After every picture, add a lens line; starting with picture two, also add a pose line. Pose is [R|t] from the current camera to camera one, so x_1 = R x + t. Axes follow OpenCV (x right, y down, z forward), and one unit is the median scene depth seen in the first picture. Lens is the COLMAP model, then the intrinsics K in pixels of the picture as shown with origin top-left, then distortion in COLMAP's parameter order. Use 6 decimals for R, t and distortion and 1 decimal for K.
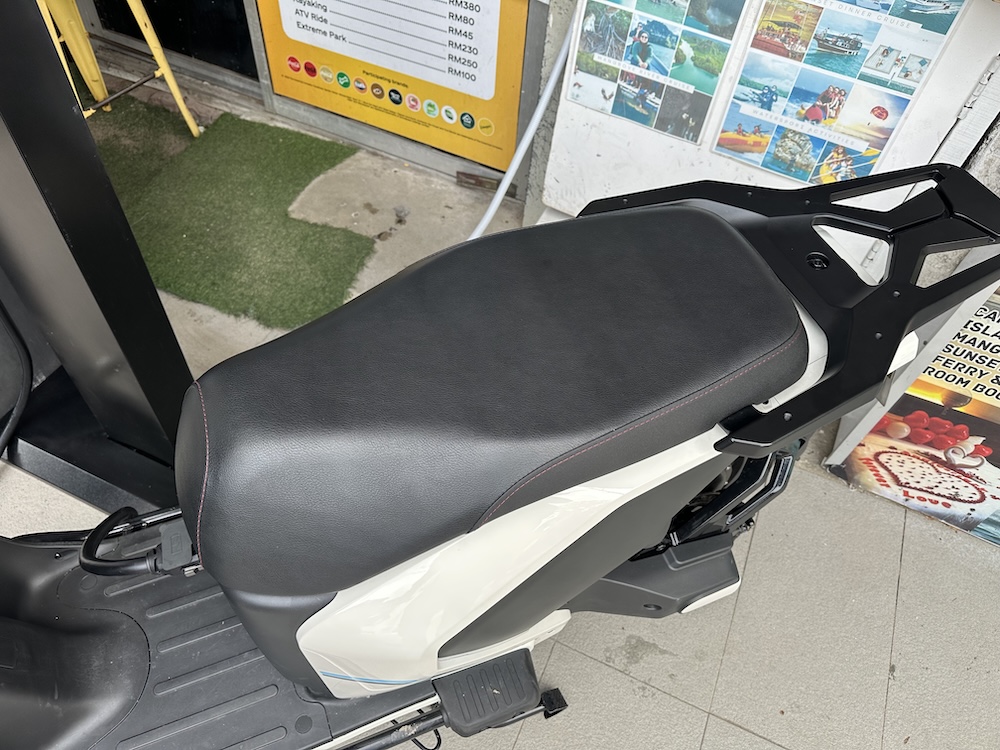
lens RADIAL K [[712.9, 0, 507.2], [0, 712.9, 378.0], [0, 0, 1]] dist [0.001301, -0.006067]
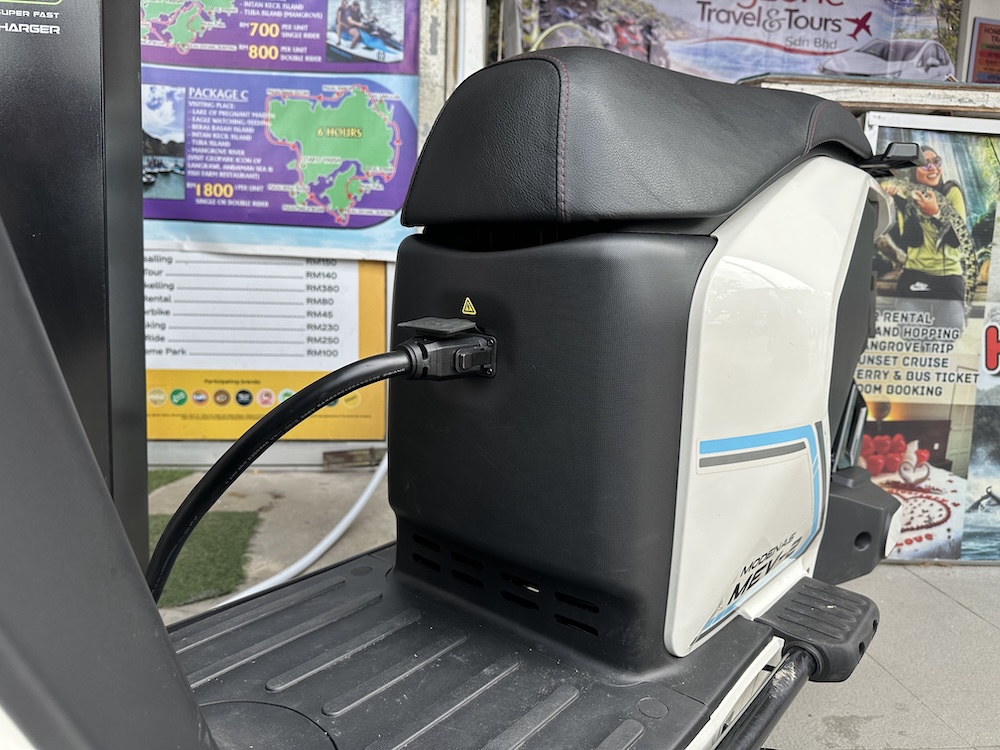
lens RADIAL K [[705.1, 0, 498.4], [0, 705.1, 370.8], [0, 0, 1]] dist [0.008393, -0.002812]
pose [[0.876872, -0.101685, 0.469846, -0.439380], [0.394585, 0.710515, -0.582641, 0.401226], [-0.274587, 0.696296, 0.663155, 0.358392]]
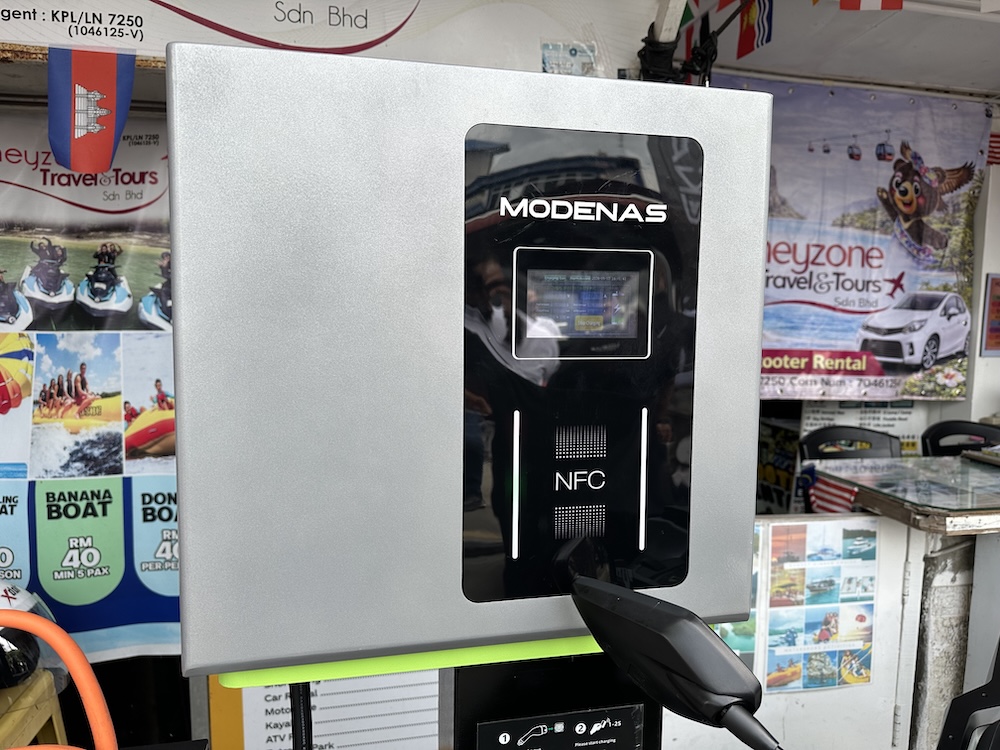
lens RADIAL K [[716.0, 0, 498.3], [0, 716.0, 366.6], [0, 0, 1]] dist [0.028777, -0.047118]
pose [[0.793852, -0.116570, 0.596834, -0.780885], [0.503369, 0.676643, -0.537377, -0.284739], [-0.341201, 0.727026, 0.595832, 0.031045]]
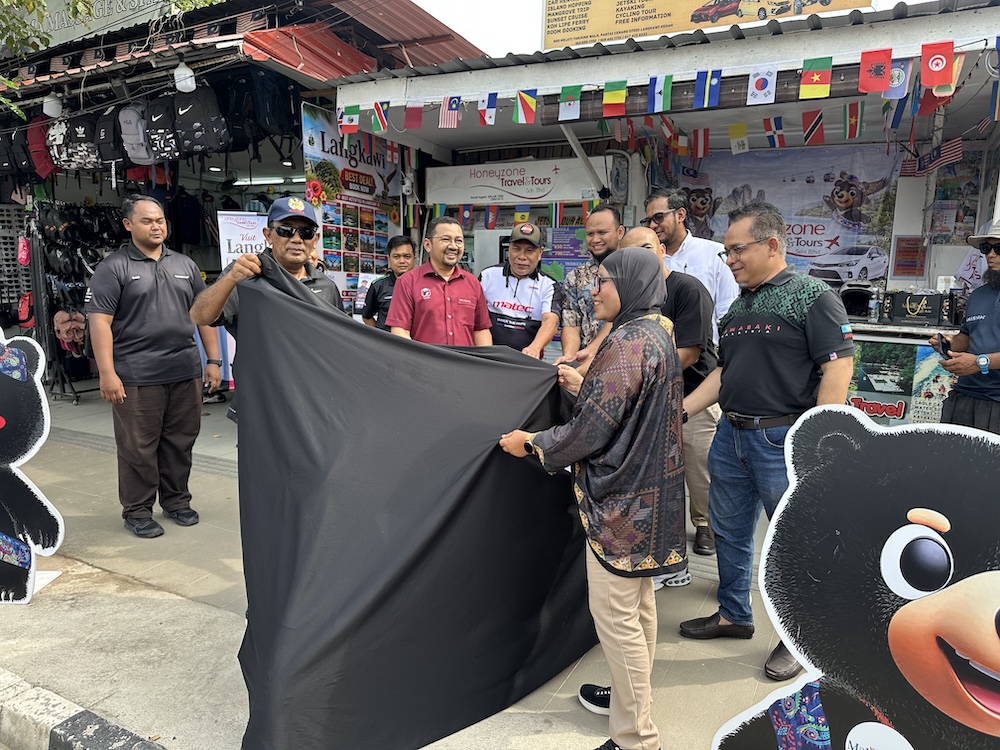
lens RADIAL K [[714.2, 0, 506.9], [0, 714.2, 377.6], [0, 0, 1]] dist [0.089872, -0.118402]
pose [[0.995958, -0.059980, -0.066858, -0.289321], [0.000697, 0.749491, -0.662014, 2.474185], [0.089817, 0.659292, 0.746503, -2.158833]]
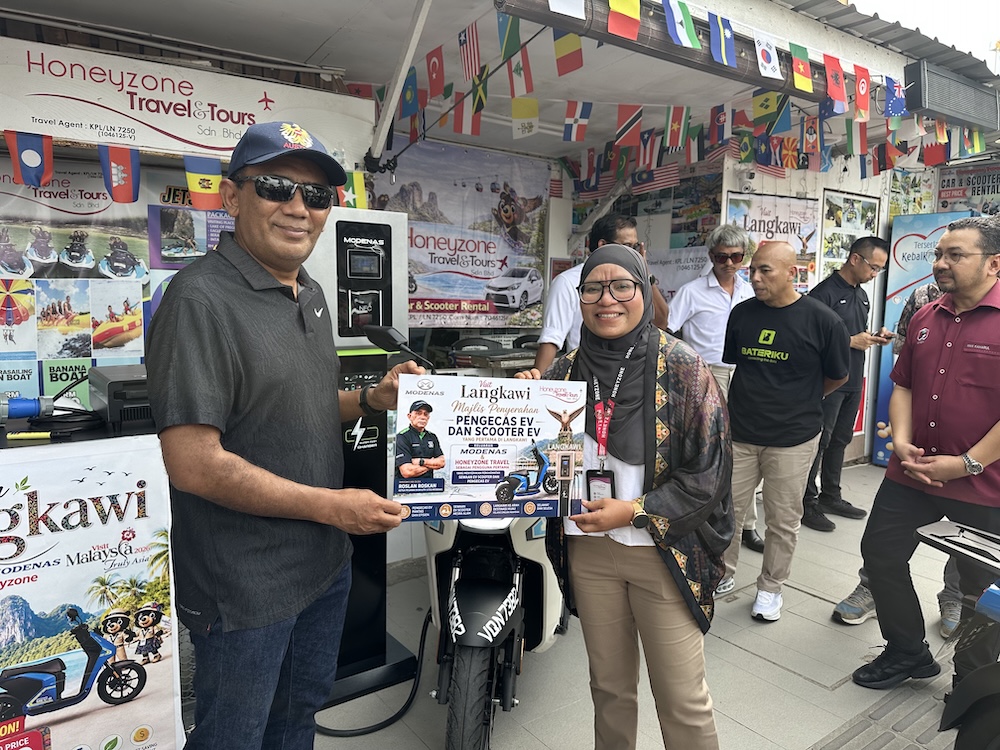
lens RADIAL K [[714.2, 0, 506.9], [0, 714.2, 377.6], [0, 0, 1]] dist [0.089872, -0.118402]
pose [[0.483175, -0.177648, 0.857312, -1.896771], [0.694346, 0.674219, -0.251620, 0.371745], [-0.533316, 0.716847, 0.449115, -0.552699]]
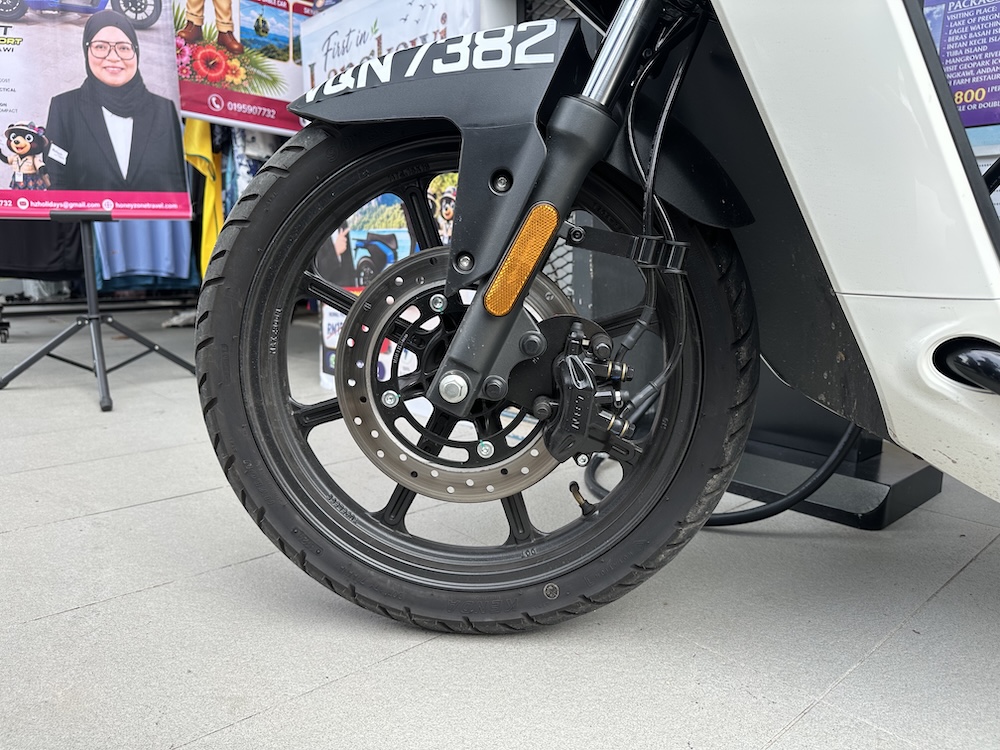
lens RADIAL K [[726.7, 0, 501.7], [0, 726.7, 372.5], [0, 0, 1]] dist [-0.005129, -0.001628]
pose [[0.912983, -0.014287, -0.407747, -0.507550], [-0.269333, 0.729582, -0.628625, 0.705640], [0.306466, 0.683744, 0.662248, 0.301734]]
